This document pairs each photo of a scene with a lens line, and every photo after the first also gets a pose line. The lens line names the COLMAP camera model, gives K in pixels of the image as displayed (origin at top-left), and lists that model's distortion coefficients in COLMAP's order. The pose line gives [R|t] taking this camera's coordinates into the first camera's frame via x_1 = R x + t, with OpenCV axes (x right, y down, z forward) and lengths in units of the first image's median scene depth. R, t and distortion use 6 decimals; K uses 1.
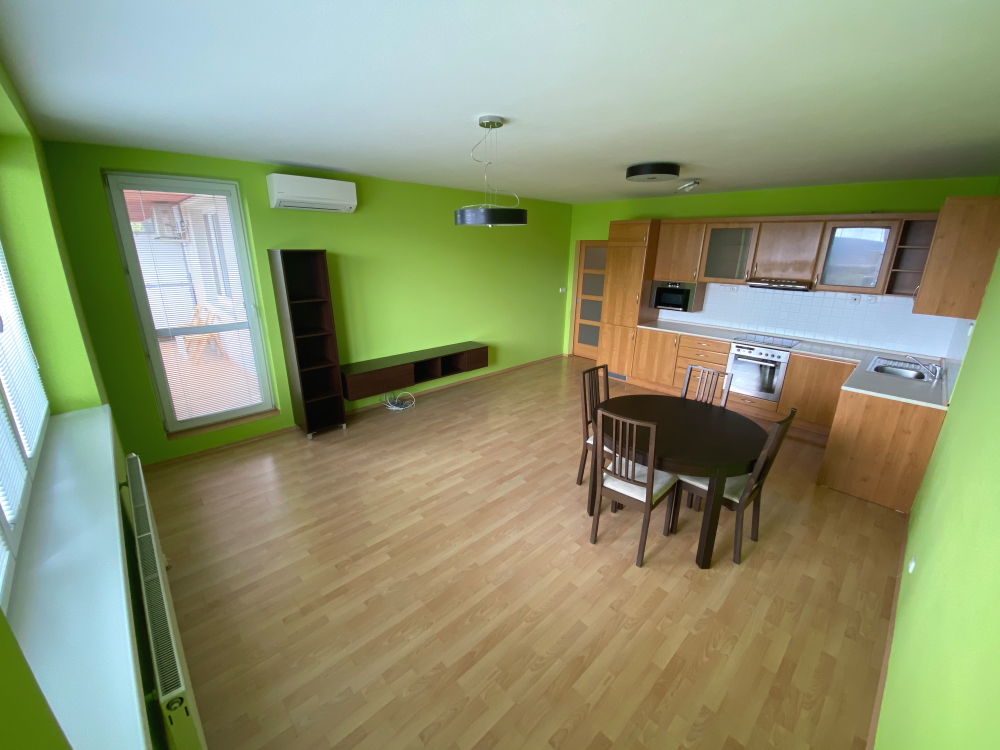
lens RADIAL K [[403.0, 0, 500.0], [0, 403.0, 377.3], [0, 0, 1]] dist [-0.000397, -0.000075]
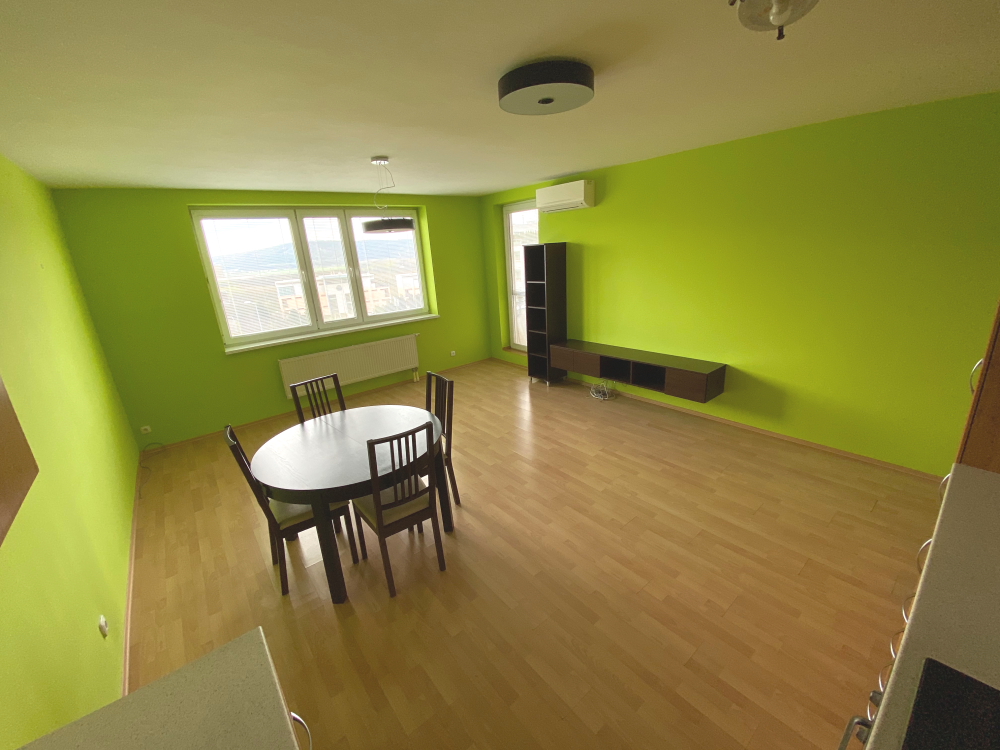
lens RADIAL K [[411.4, 0, 499.8], [0, 411.4, 373.0], [0, 0, 1]] dist [0.017565, -0.000004]
pose [[-0.084378, 0.290915, -0.953021, 0.862188], [-0.250917, 0.919408, 0.302870, -0.267001], [0.964324, 0.264685, -0.004583, 0.878666]]
